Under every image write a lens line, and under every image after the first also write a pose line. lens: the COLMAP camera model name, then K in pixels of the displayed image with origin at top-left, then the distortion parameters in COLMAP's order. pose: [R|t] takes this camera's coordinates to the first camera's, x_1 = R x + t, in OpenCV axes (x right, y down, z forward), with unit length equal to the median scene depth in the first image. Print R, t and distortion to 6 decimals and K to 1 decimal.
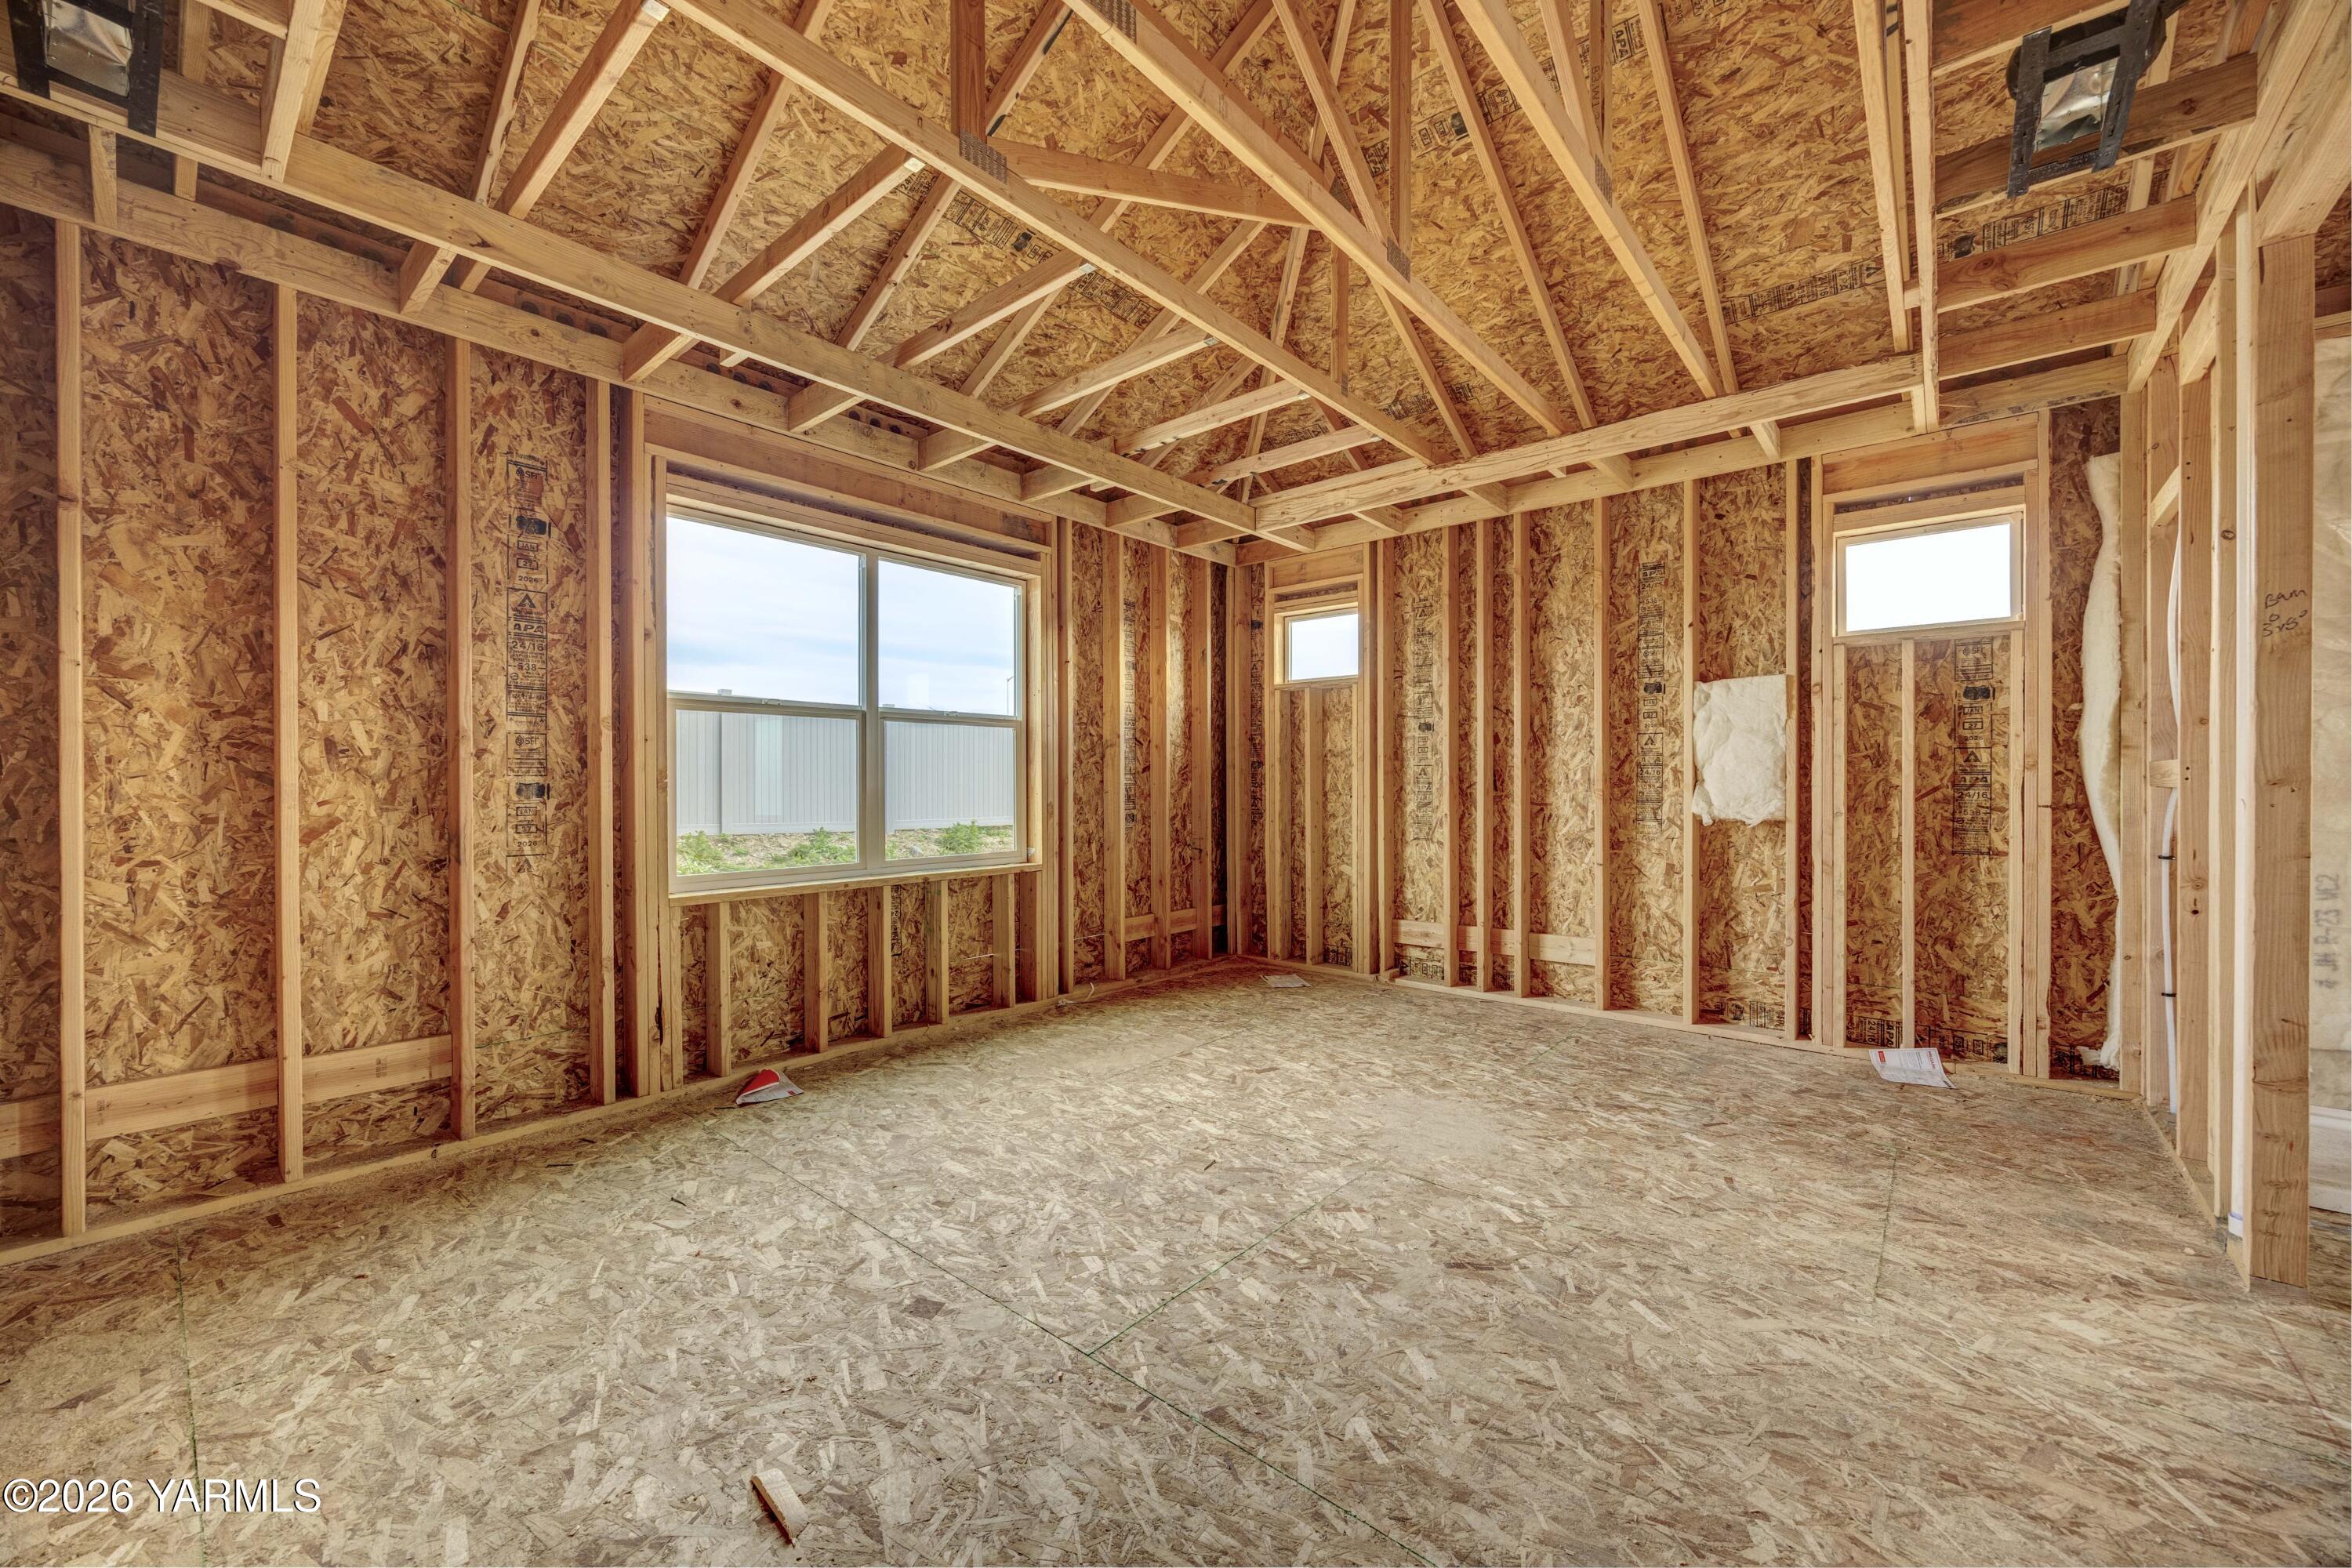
lens RADIAL K [[902.1, 0, 1163.8], [0, 902.1, 779.4], [0, 0, 1]] dist [-0.000034, 0.000054]
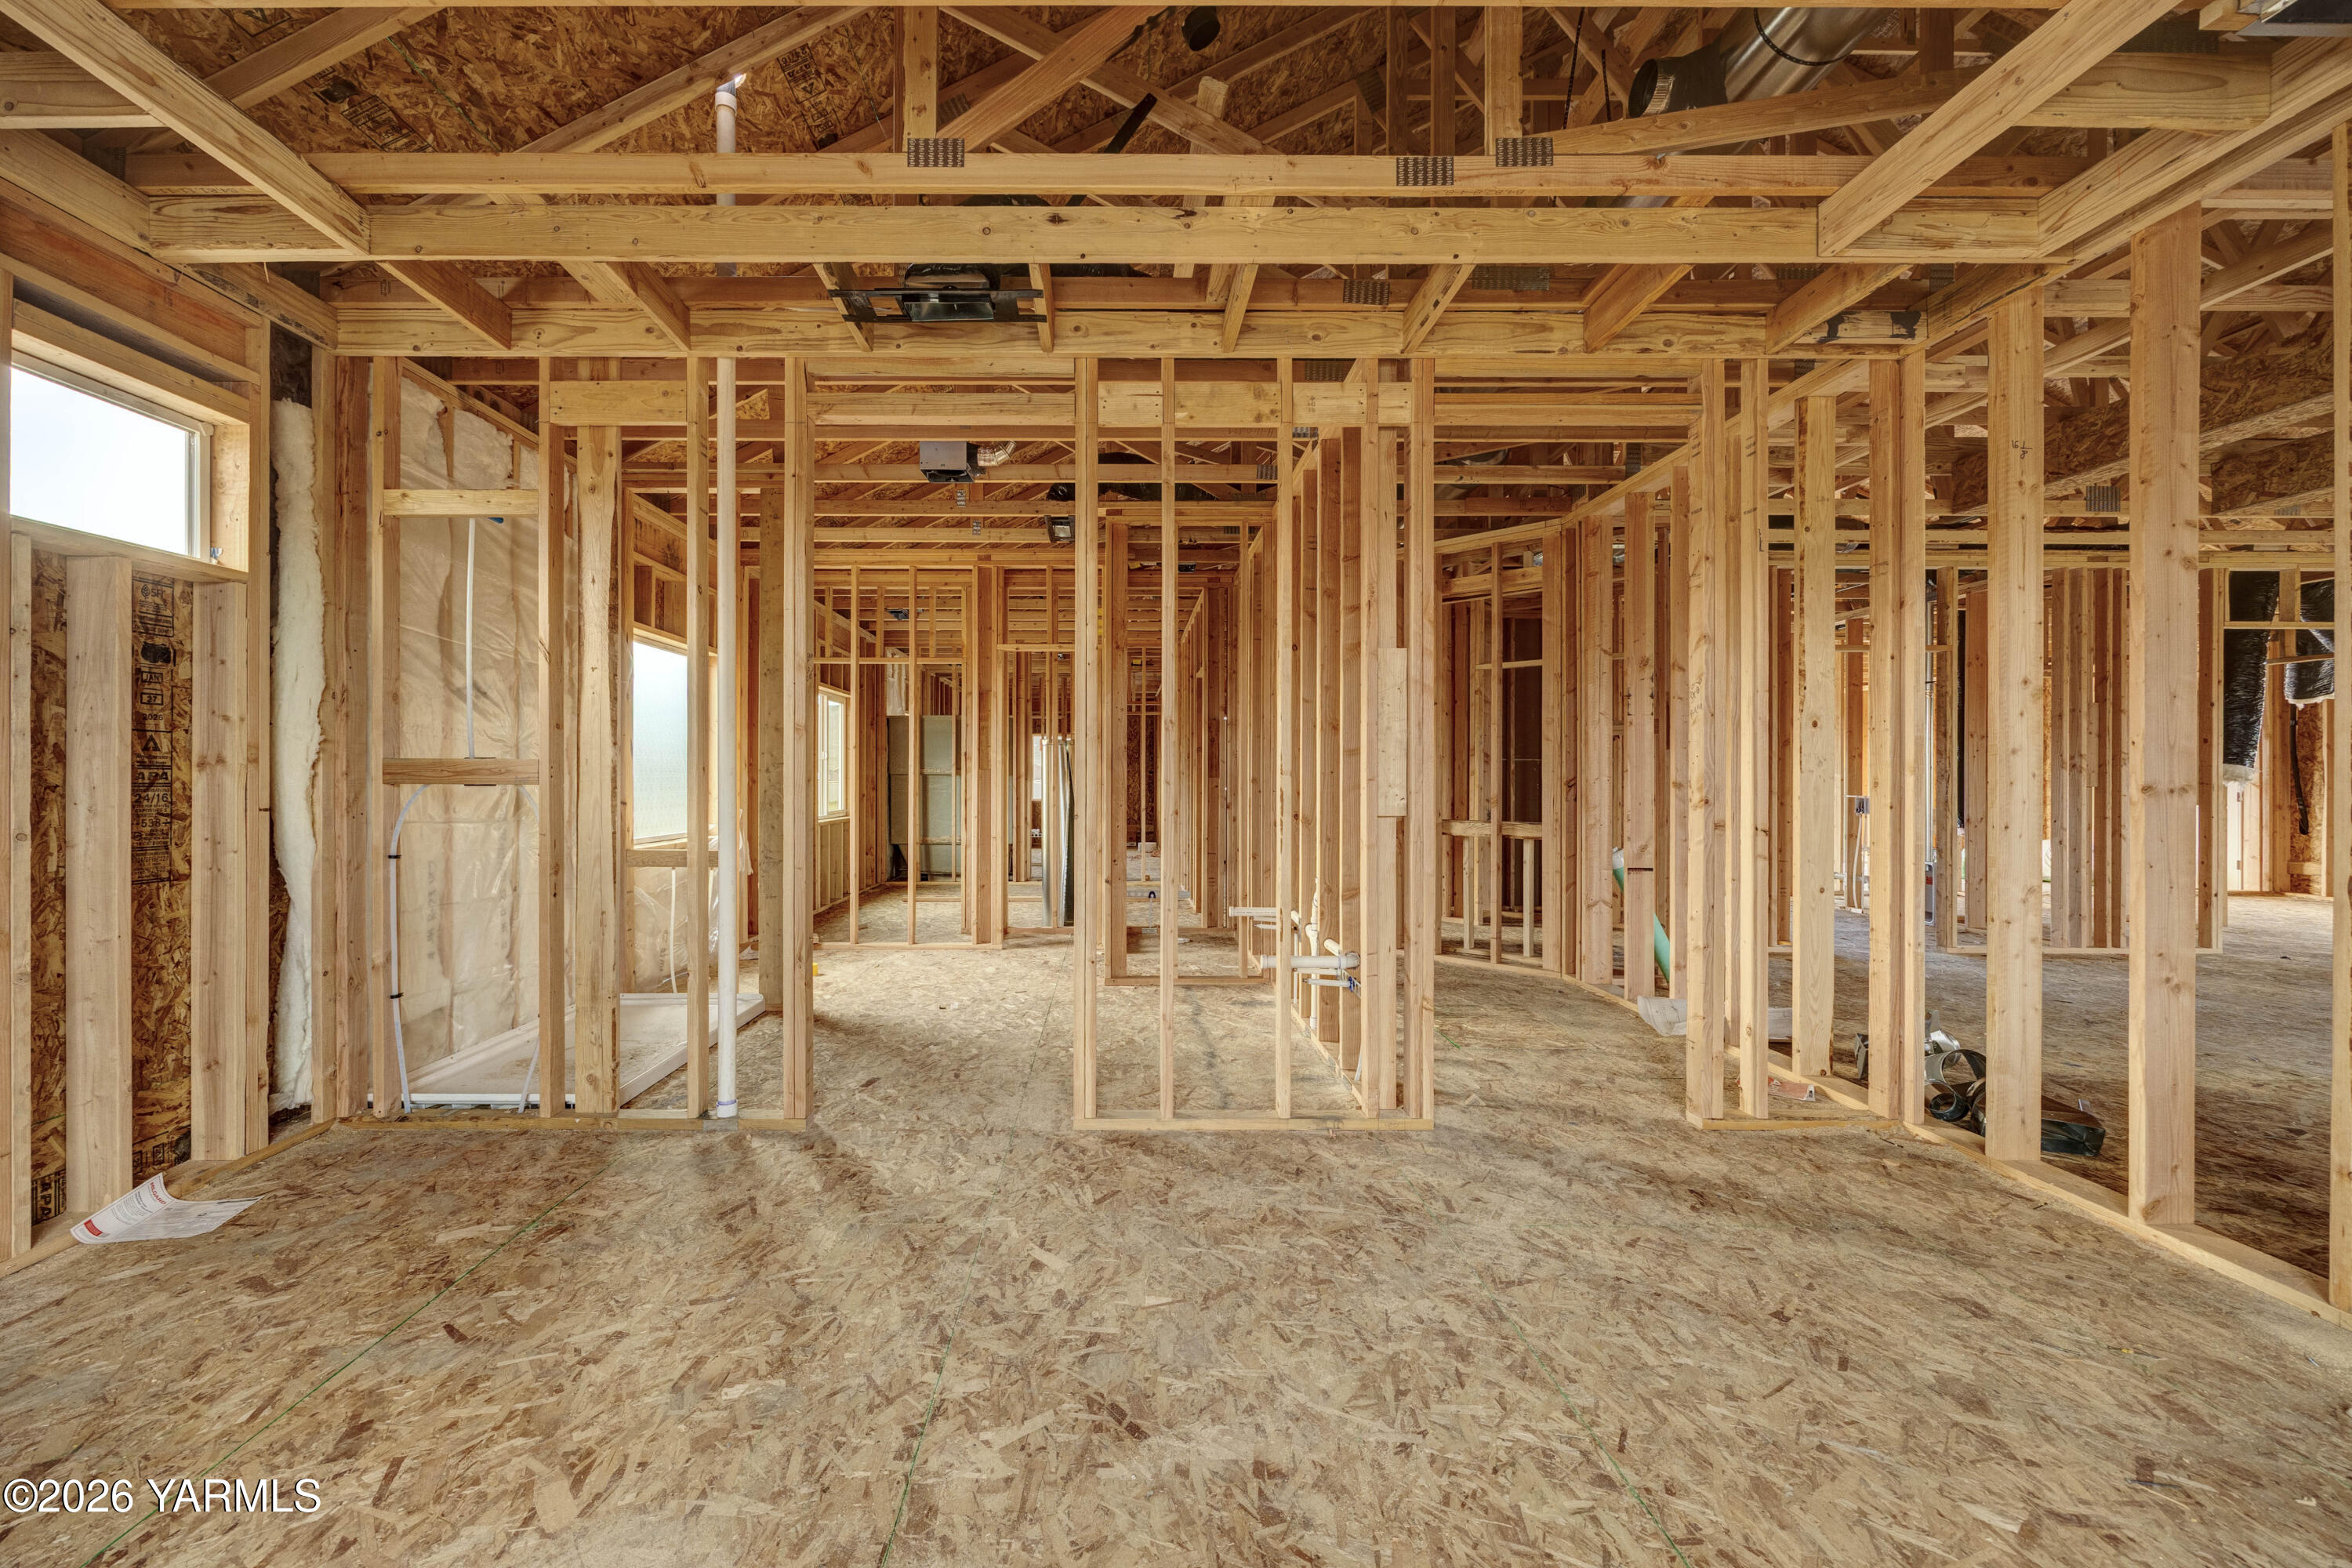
lens RADIAL K [[900.0, 0, 1150.4], [0, 900.0, 778.7], [0, 0, 1]] dist [0.001579, 0.000050]
pose [[-0.667698, -0.001020, 0.744431, -0.142347], [-0.001091, 0.999999, 0.000391, 0.000882], [-0.744431, -0.000551, -0.667699, 0.900033]]
